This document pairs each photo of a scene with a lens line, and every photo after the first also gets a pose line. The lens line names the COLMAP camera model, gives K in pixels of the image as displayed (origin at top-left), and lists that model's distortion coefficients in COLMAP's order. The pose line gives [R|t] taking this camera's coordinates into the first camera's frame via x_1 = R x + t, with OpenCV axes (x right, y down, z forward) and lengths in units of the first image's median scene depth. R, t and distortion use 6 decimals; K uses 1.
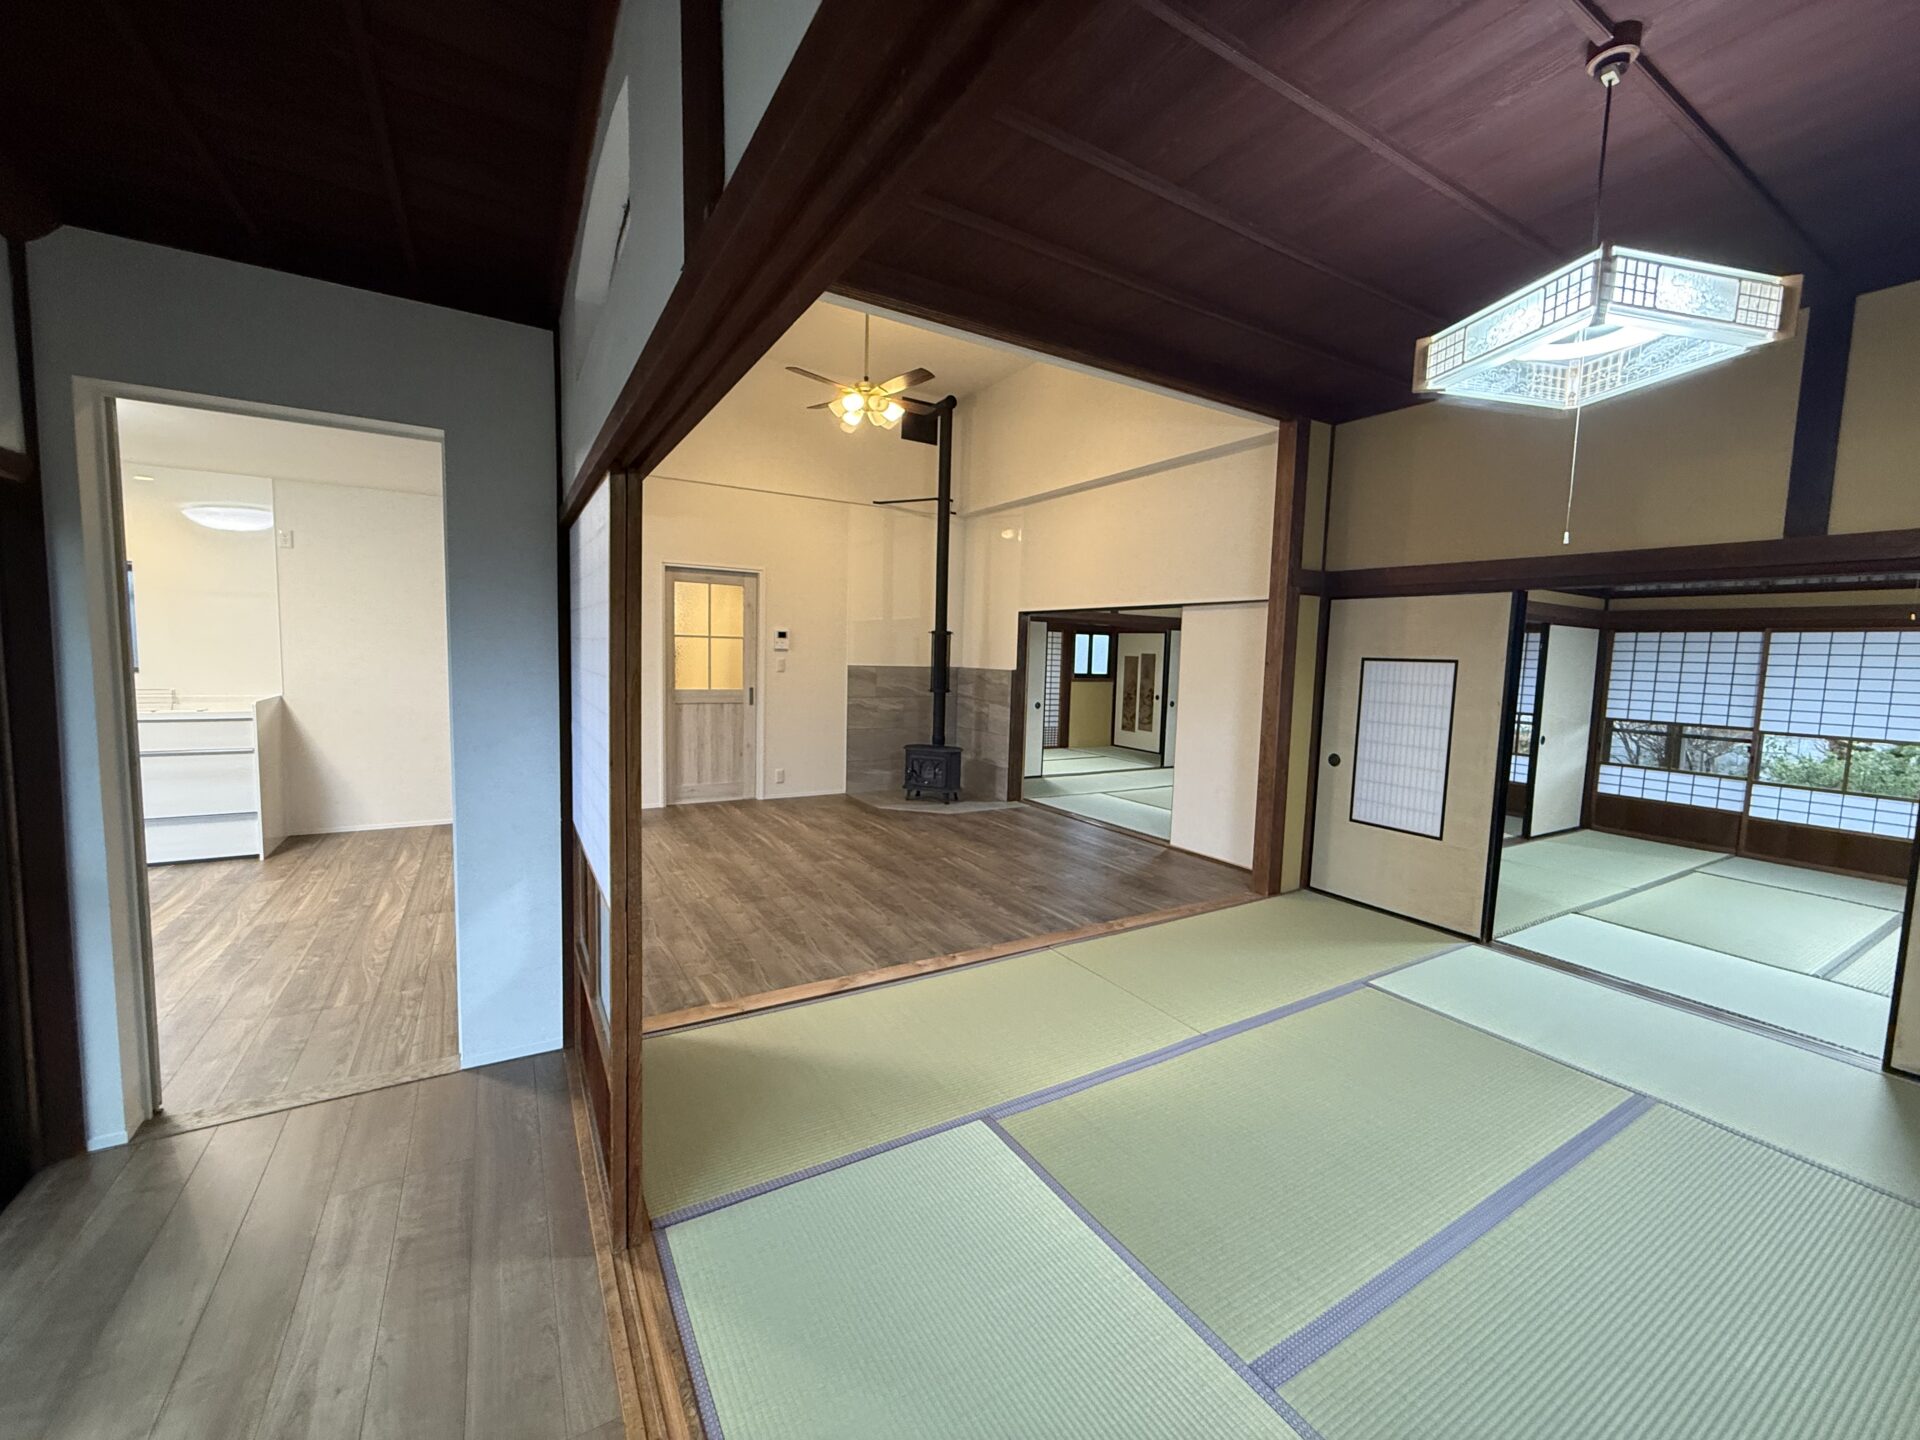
lens RADIAL K [[766.2, 0, 964.9], [0, 766.2, 718.9], [0, 0, 1]] dist [-0.003385, -0.000411]
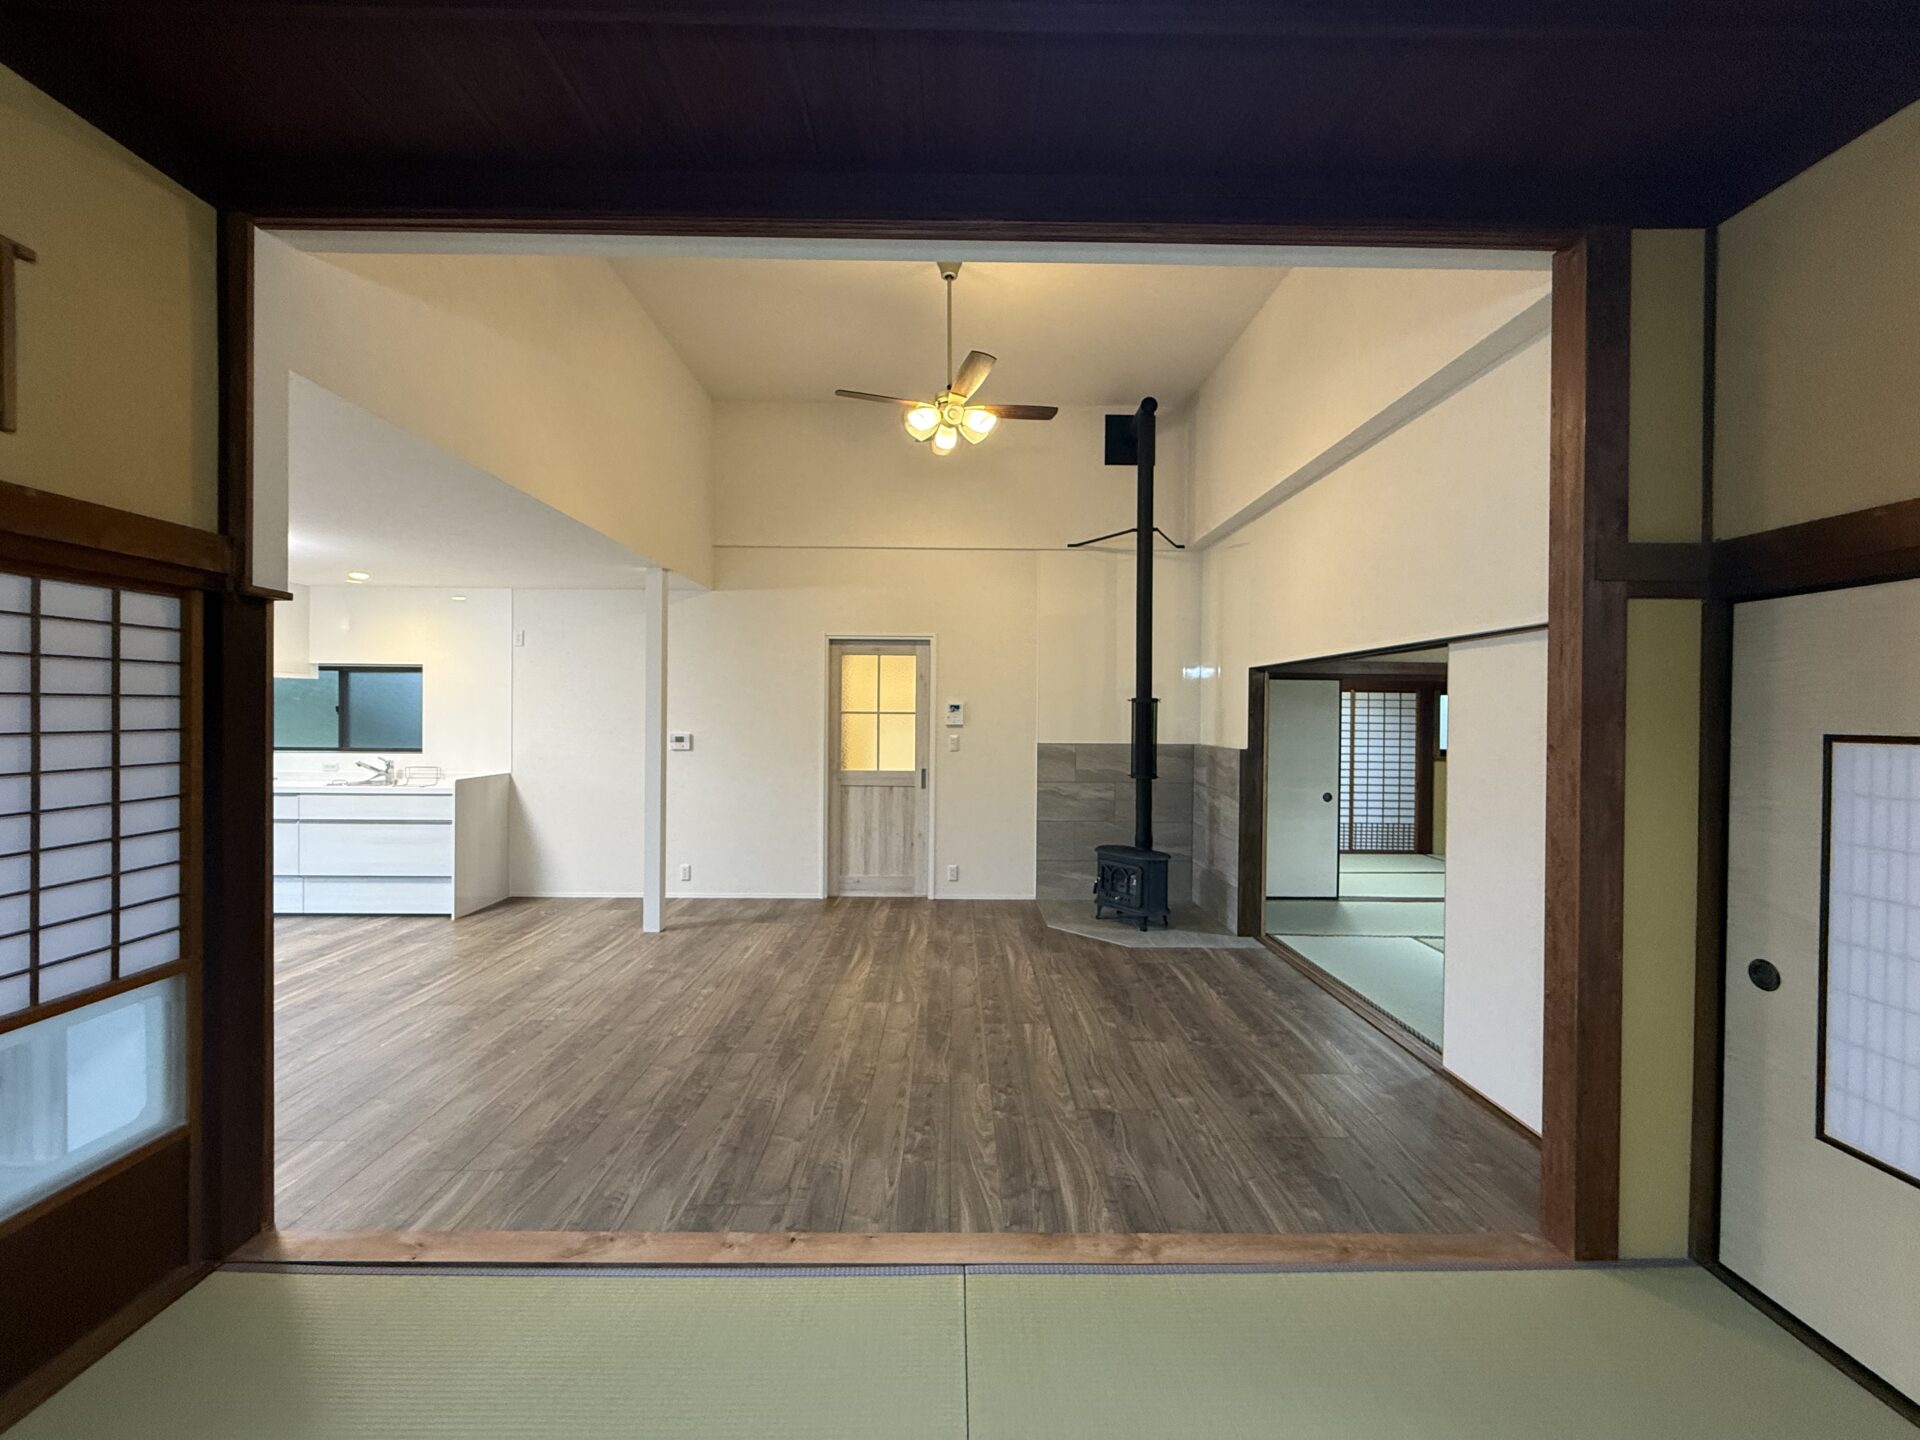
lens RADIAL K [[766.2, 0, 959.8], [0, 766.2, 716.9], [0, 0, 1]] dist [-0.003385, -0.000411]
pose [[0.858050, -0.019352, -0.513202, 0.216855], [-0.028699, 0.995922, -0.085537, -0.026911], [0.512764, 0.088124, 0.853995, 0.270903]]
